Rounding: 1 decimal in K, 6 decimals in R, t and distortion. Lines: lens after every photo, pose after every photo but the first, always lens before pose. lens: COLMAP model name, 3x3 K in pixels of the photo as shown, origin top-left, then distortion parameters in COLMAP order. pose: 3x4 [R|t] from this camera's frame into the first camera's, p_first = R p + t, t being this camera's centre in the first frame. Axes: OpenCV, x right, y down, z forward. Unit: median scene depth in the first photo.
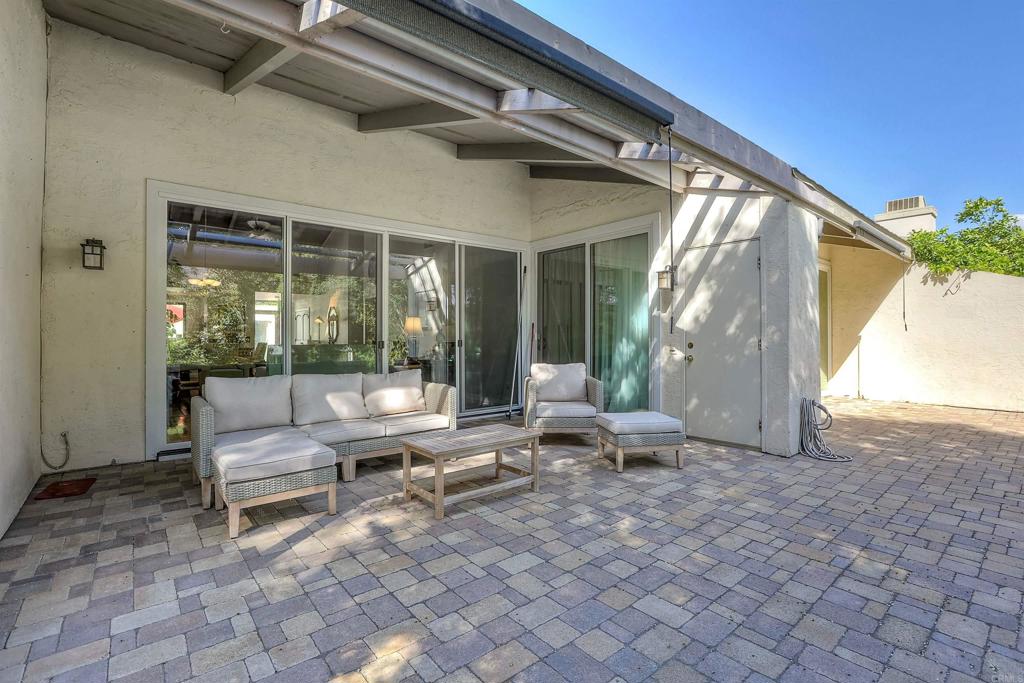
lens RADIAL K [[473.6, 0, 510.2], [0, 473.6, 339.5], [0, 0, 1]] dist [-0.022701, -0.000176]
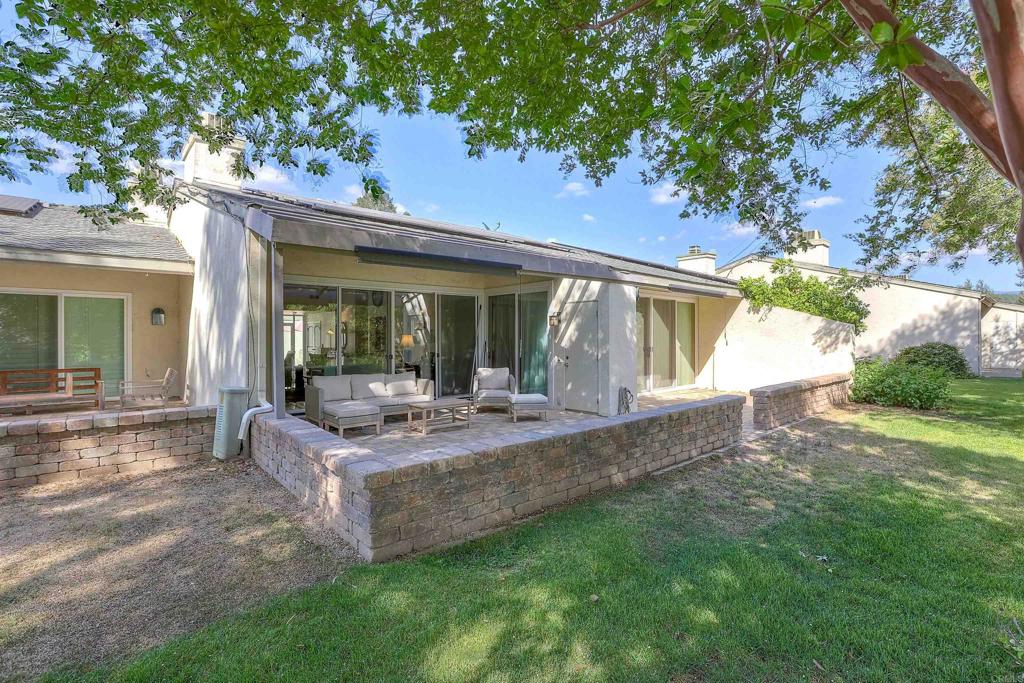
lens RADIAL K [[473.6, 0, 514.4], [0, 473.6, 340.8], [0, 0, 1]] dist [-0.022701, -0.000176]
pose [[0.999346, 0.000066, 0.036163, 0.101209], [-0.000246, 0.999988, 0.004972, -0.049741], [-0.036162, -0.004977, 0.999334, -0.659137]]
